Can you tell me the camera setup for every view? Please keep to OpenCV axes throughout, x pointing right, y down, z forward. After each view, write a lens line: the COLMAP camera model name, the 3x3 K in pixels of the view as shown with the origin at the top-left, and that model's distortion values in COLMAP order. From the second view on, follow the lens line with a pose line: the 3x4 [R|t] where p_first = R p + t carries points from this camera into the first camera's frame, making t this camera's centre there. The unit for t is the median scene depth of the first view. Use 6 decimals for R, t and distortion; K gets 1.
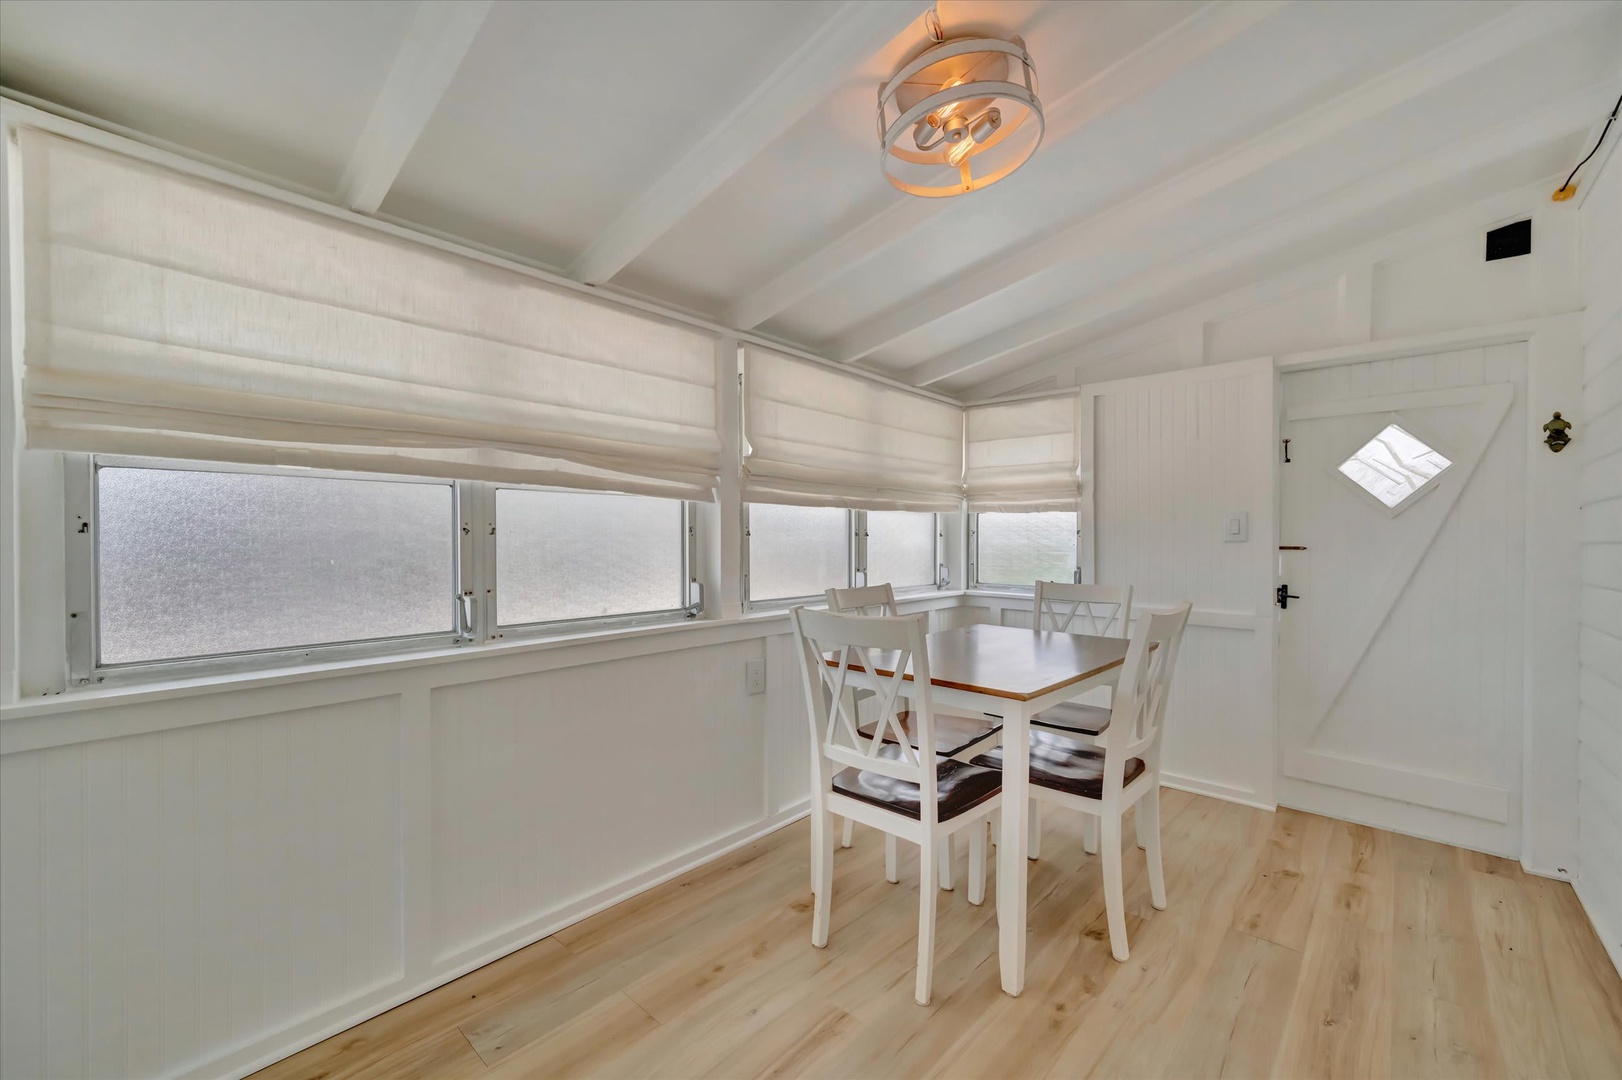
lens RADIAL K [[656.2, 0, 807.0], [0, 656.2, 544.4], [0, 0, 1]] dist [0.001864, -0.001021]
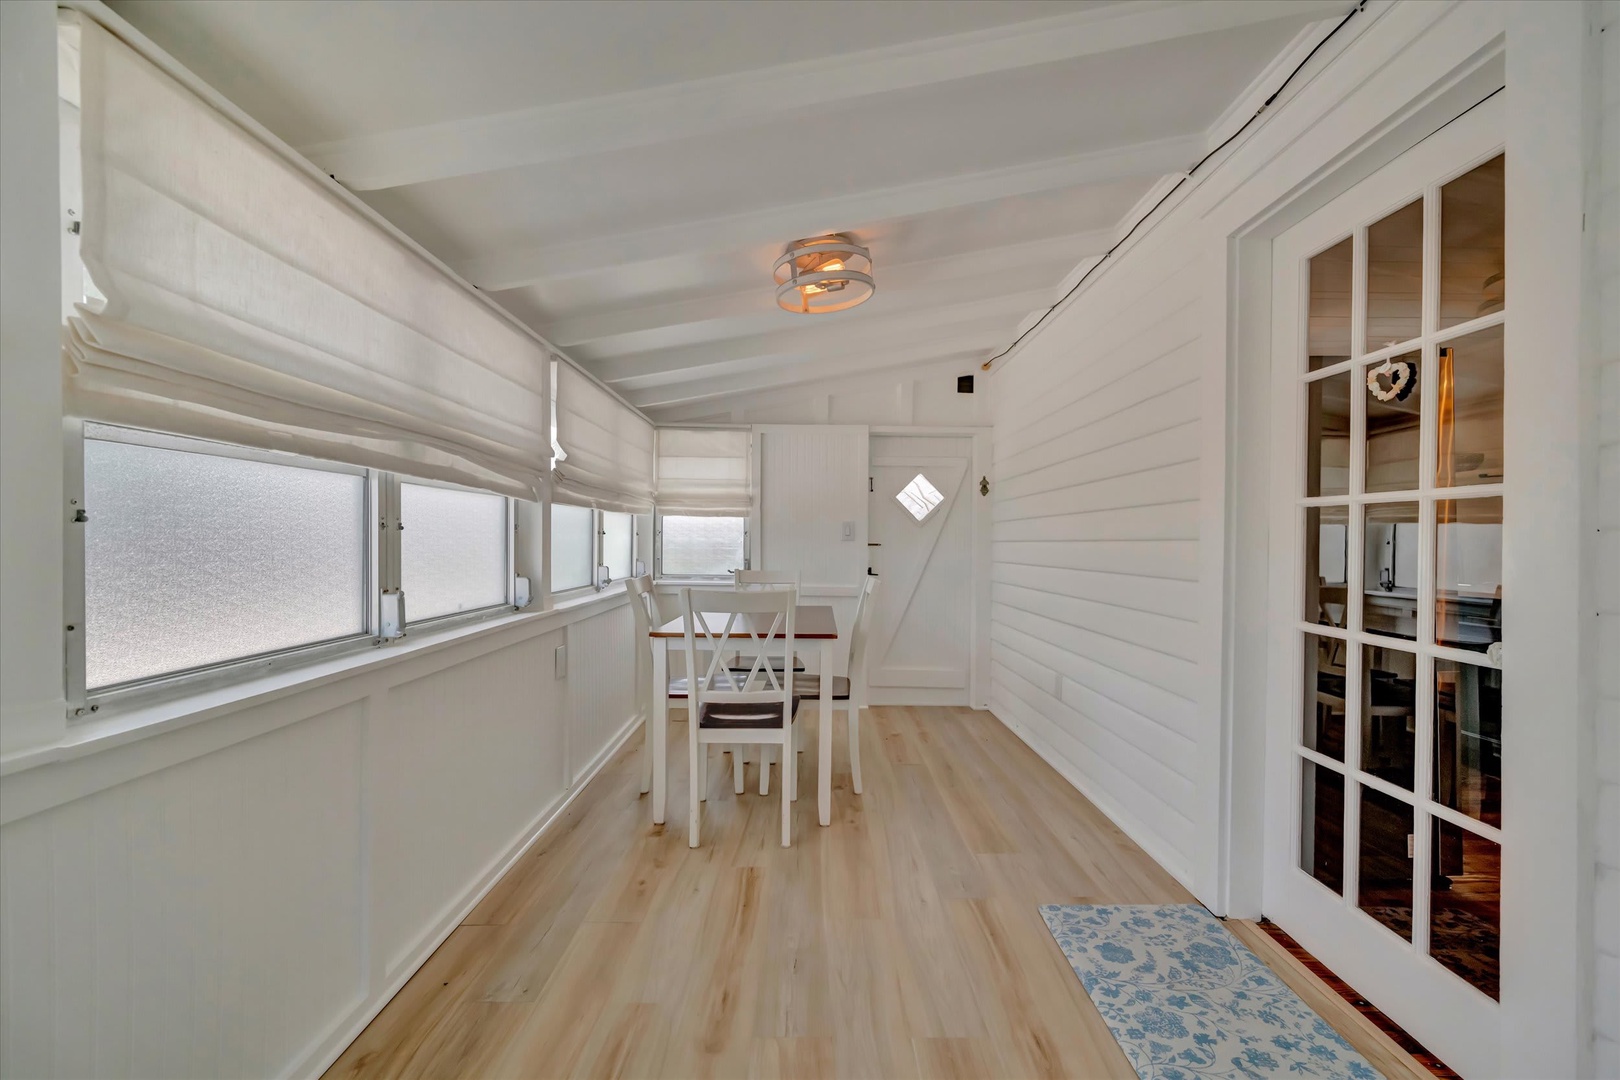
lens RADIAL K [[655.4, 0, 813.9], [0, 655.4, 542.0], [0, 0, 1]] dist [0.001864, -0.001021]
pose [[0.730456, 0.001639, 0.682958, -0.573867], [-0.000196, 0.999998, -0.002190, 0.004054], [-0.682960, 0.001466, 0.730454, -0.098244]]
